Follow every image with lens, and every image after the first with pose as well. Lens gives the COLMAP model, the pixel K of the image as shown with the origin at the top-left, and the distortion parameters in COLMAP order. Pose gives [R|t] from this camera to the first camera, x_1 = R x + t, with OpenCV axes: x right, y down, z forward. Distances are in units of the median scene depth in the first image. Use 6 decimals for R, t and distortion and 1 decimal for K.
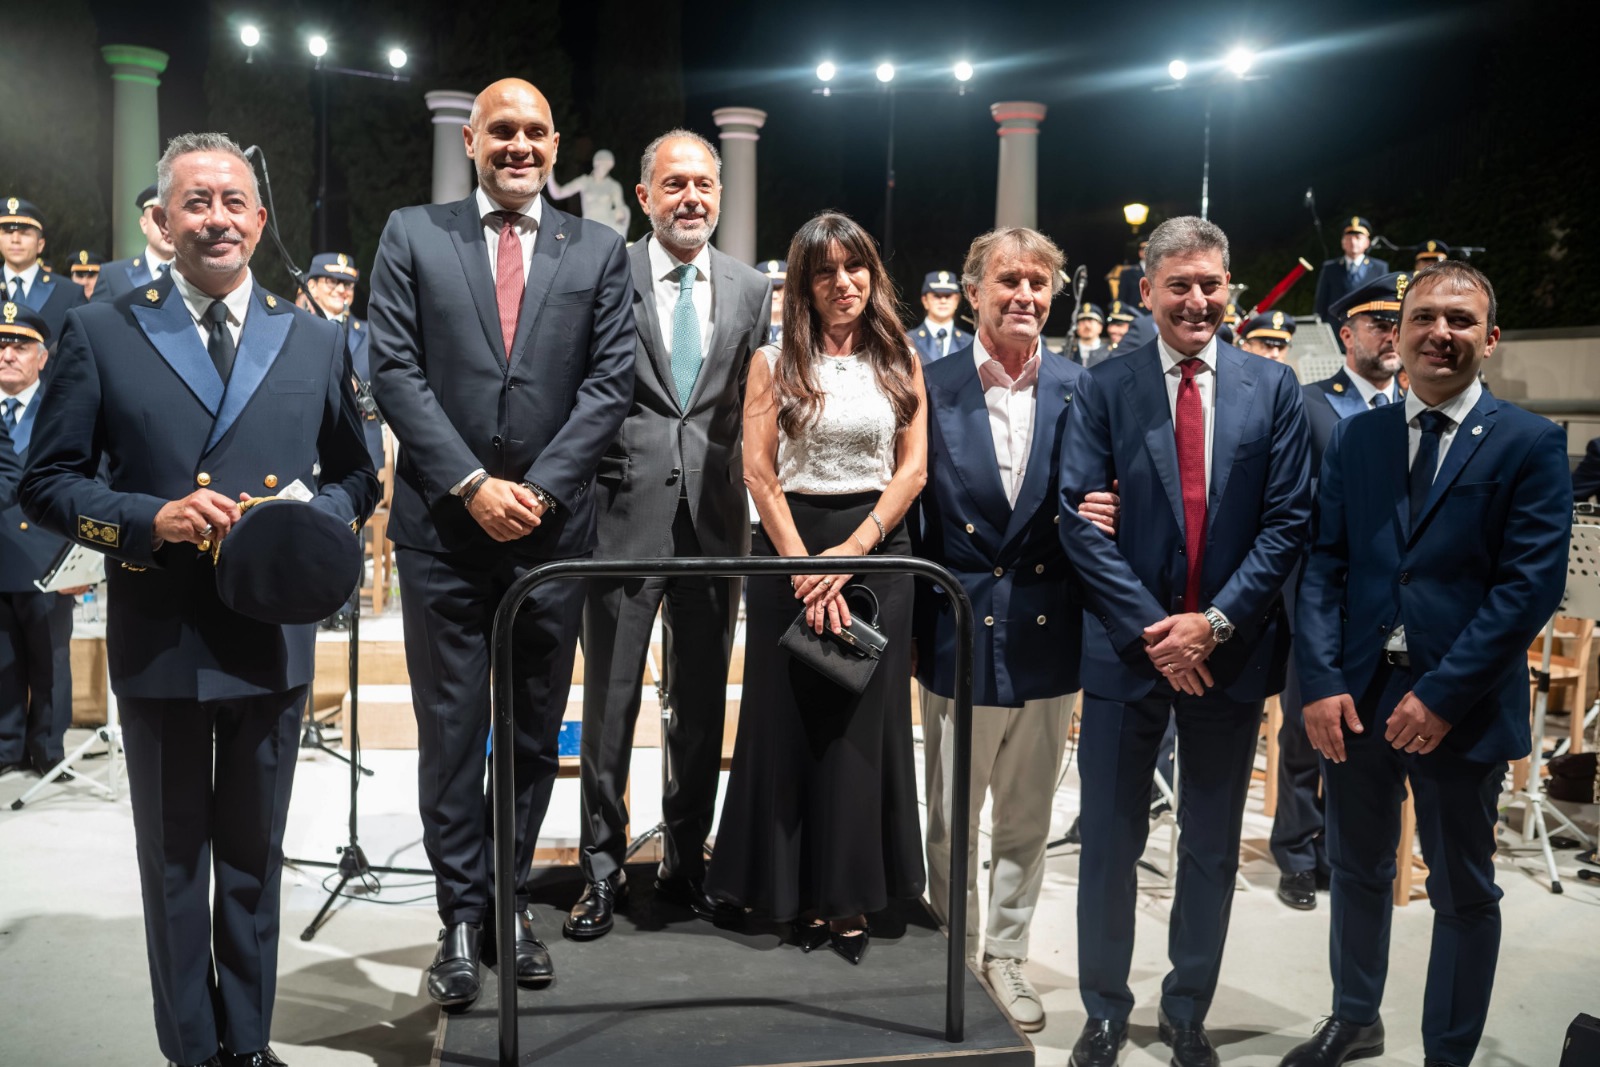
lens RADIAL K [[1316.9, 0, 800.0], [0, 1316.9, 533.5], [0, 0, 1]] dist [-0.122226, 0.126663]
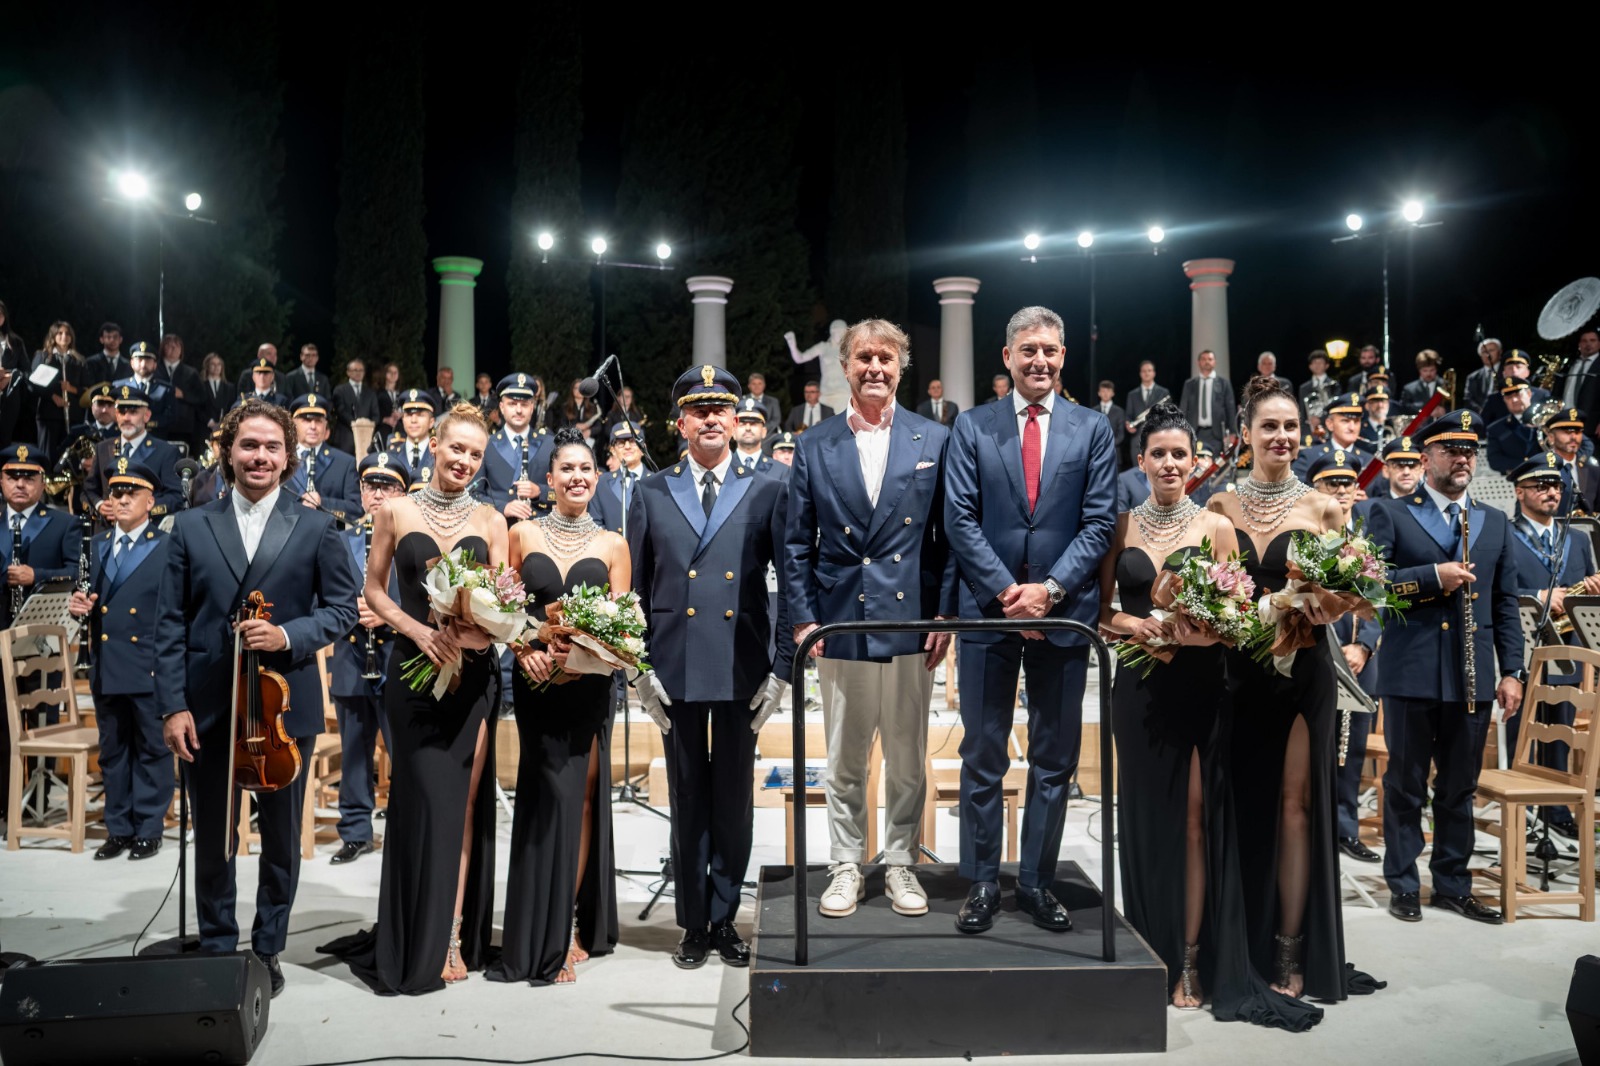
lens RADIAL K [[1273.2, 0, 800.0], [0, 1273.2, 533.0], [0, 0, 1]] dist [-0.124190, 0.130559]
pose [[0.984337, -0.024713, -0.174558, 0.006798], [0.005935, 0.994210, -0.107286, 0.013141], [0.176198, 0.104570, 0.978785, -0.085664]]
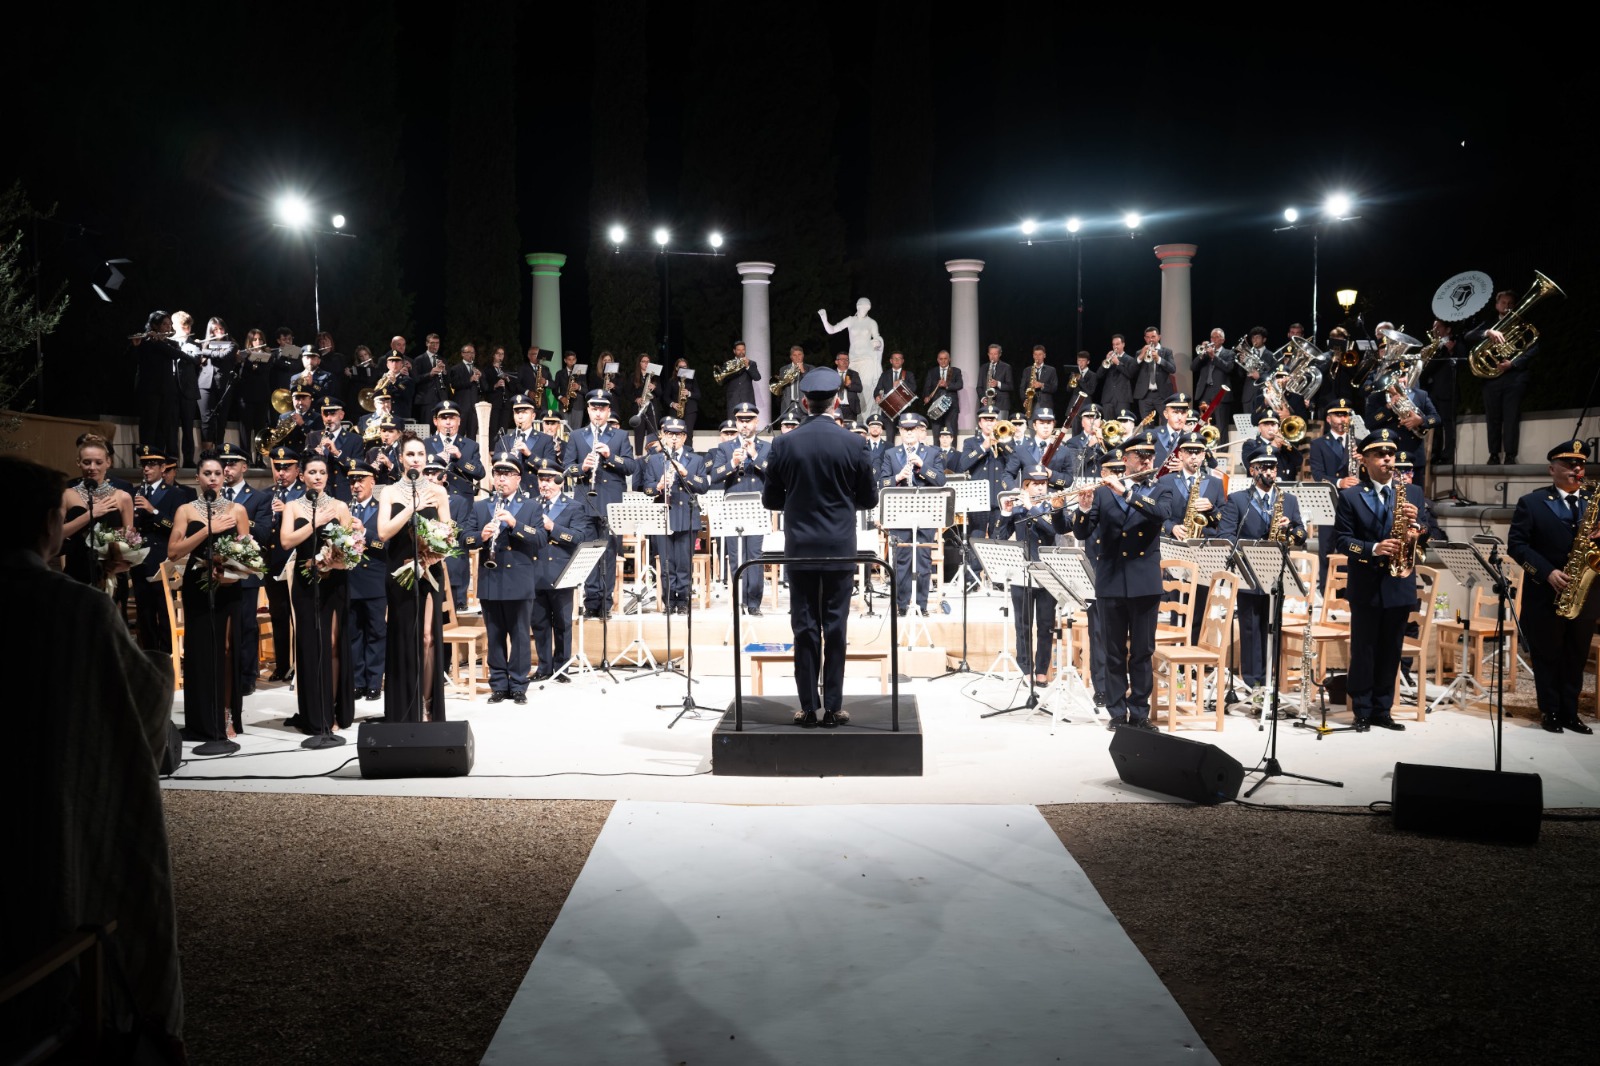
lens RADIAL K [[1316.9, 0, 800.0], [0, 1316.9, 533.0], [0, 0, 1]] dist [-0.122226, 0.126663]
pose [[0.969665, -0.017260, -0.243826, 0.118737], [0.005638, 0.998818, -0.048284, 0.019058], [0.244371, 0.045445, 0.968616, -0.346476]]
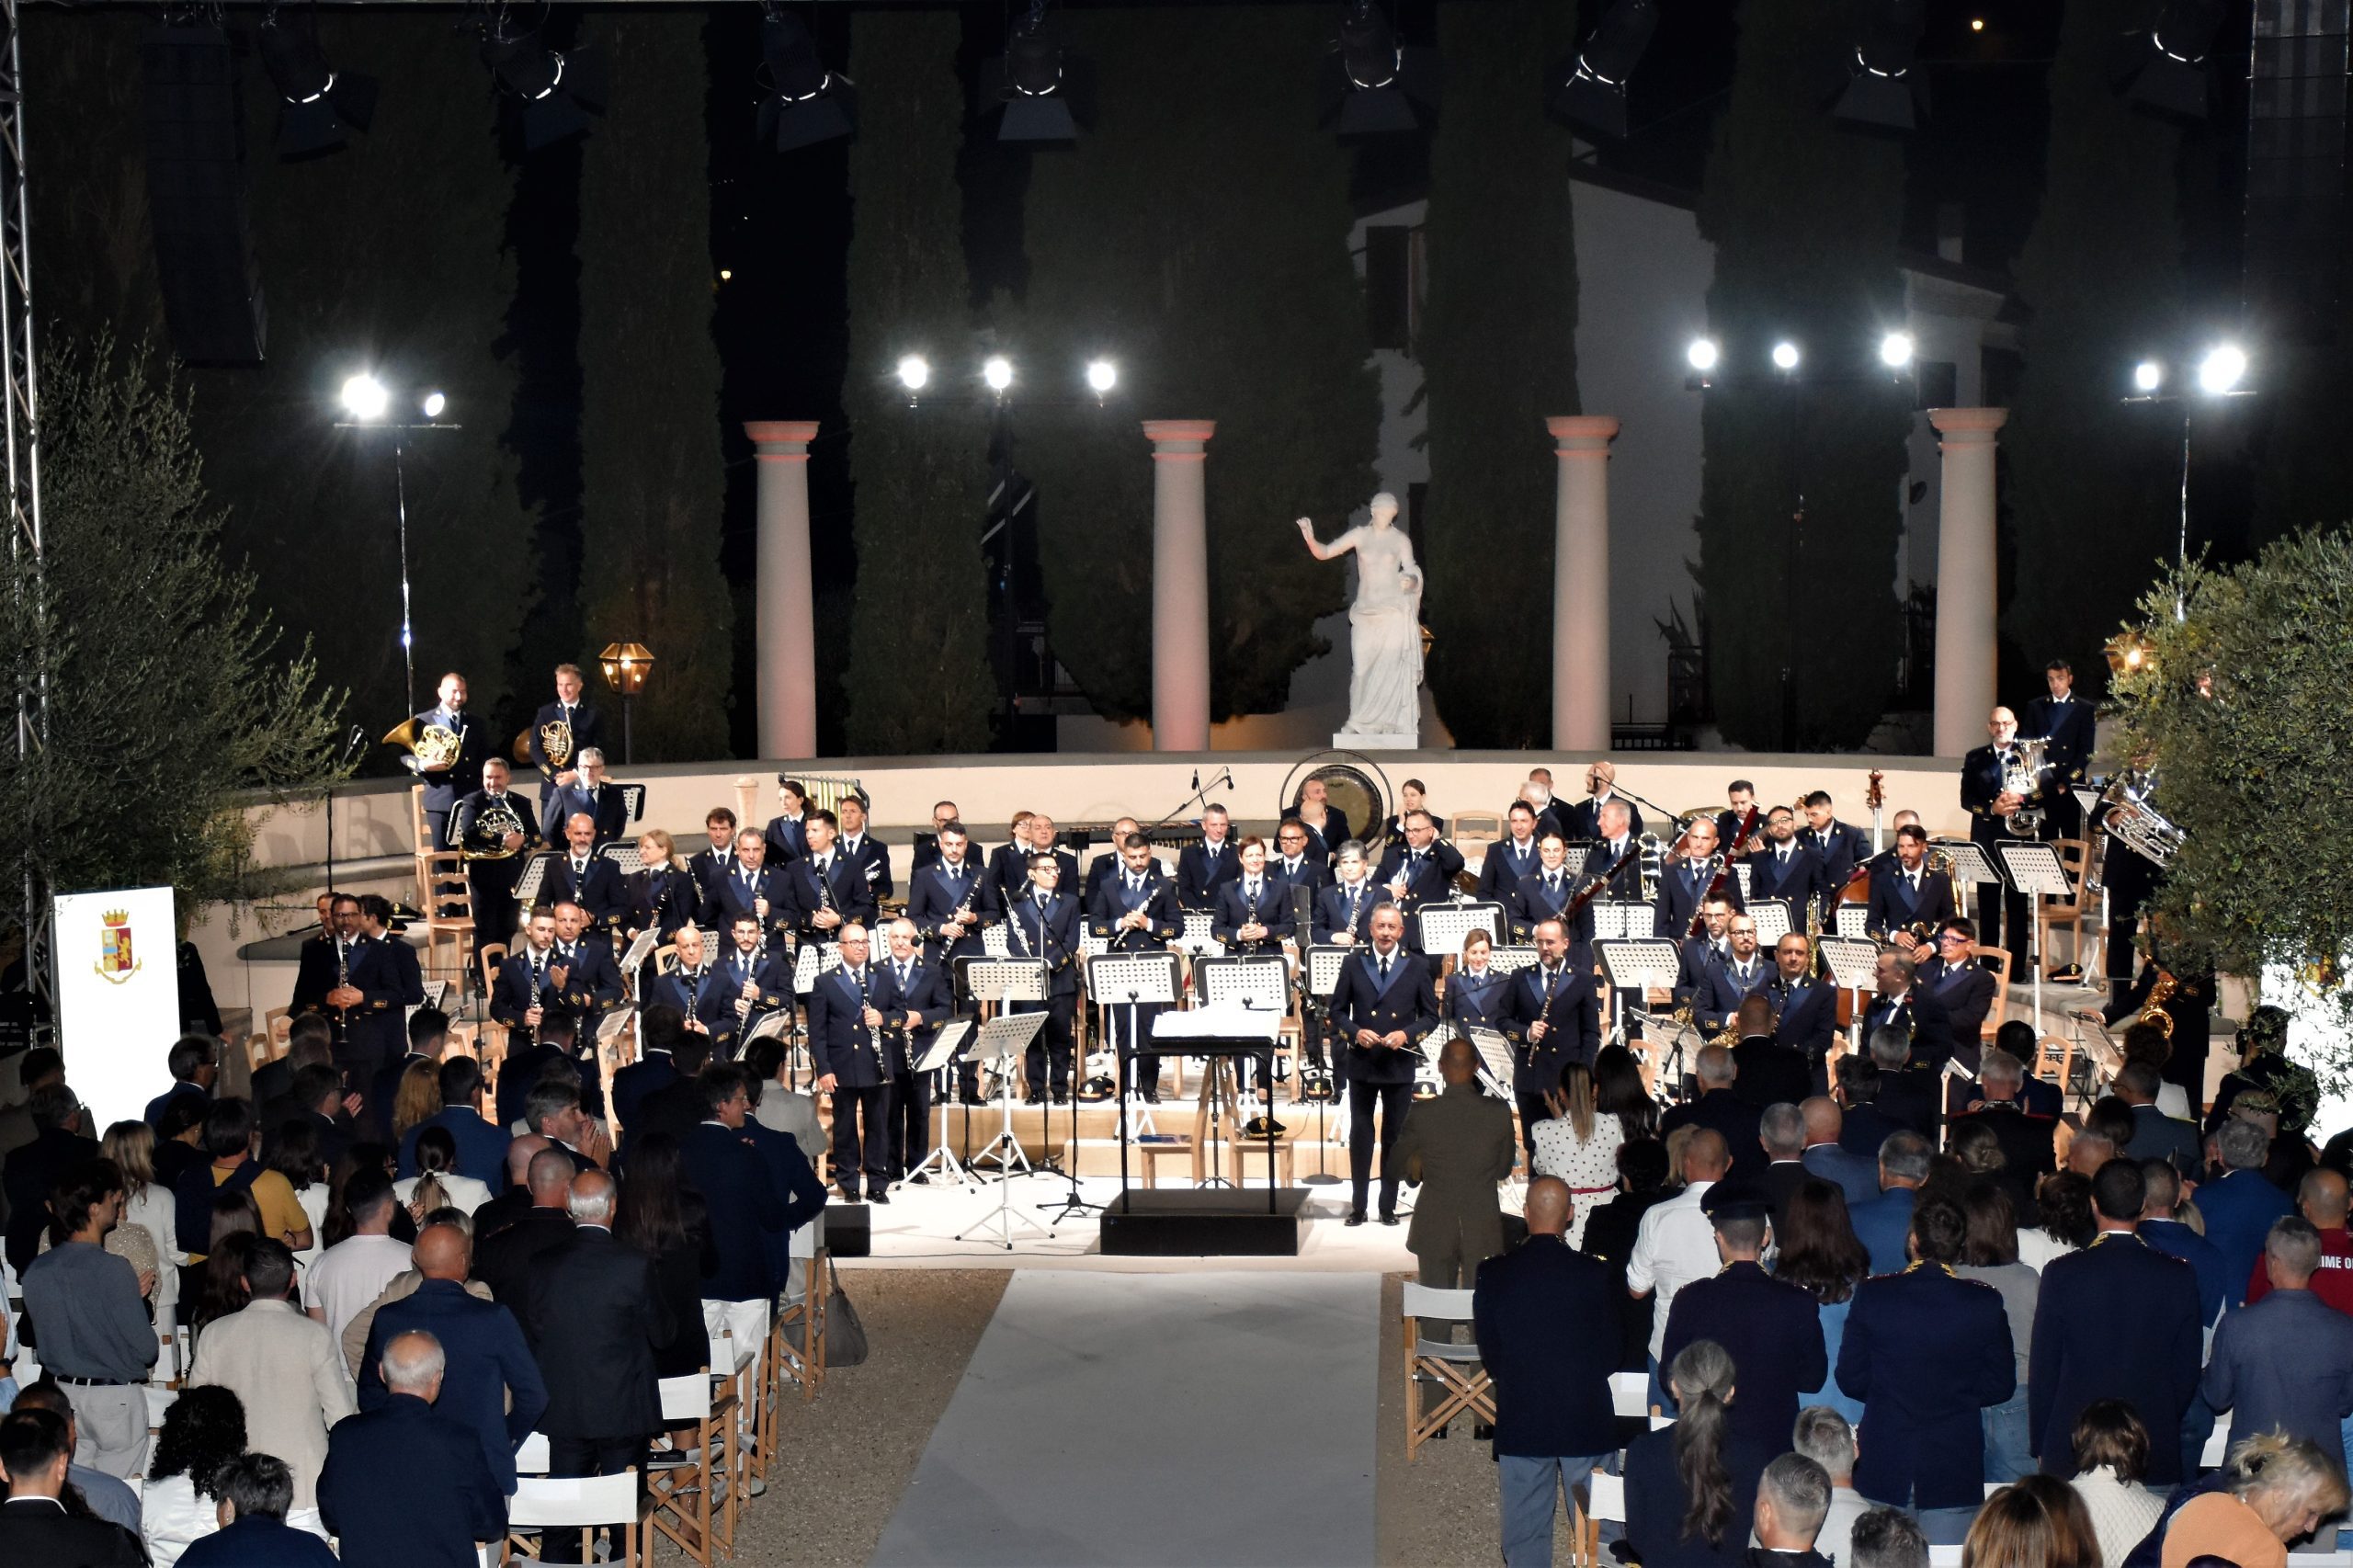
lens RADIAL K [[7049.6, 0, 1176.5], [0, 7049.6, 784.0], [0, 0, 1]] dist [0.122686, 0.645342]
pose [[0.955356, -0.011671, -0.295225, 0.901093], [0.003638, 0.999608, -0.027745, -0.028002], [0.295433, 0.025432, 0.955025, -2.786738]]
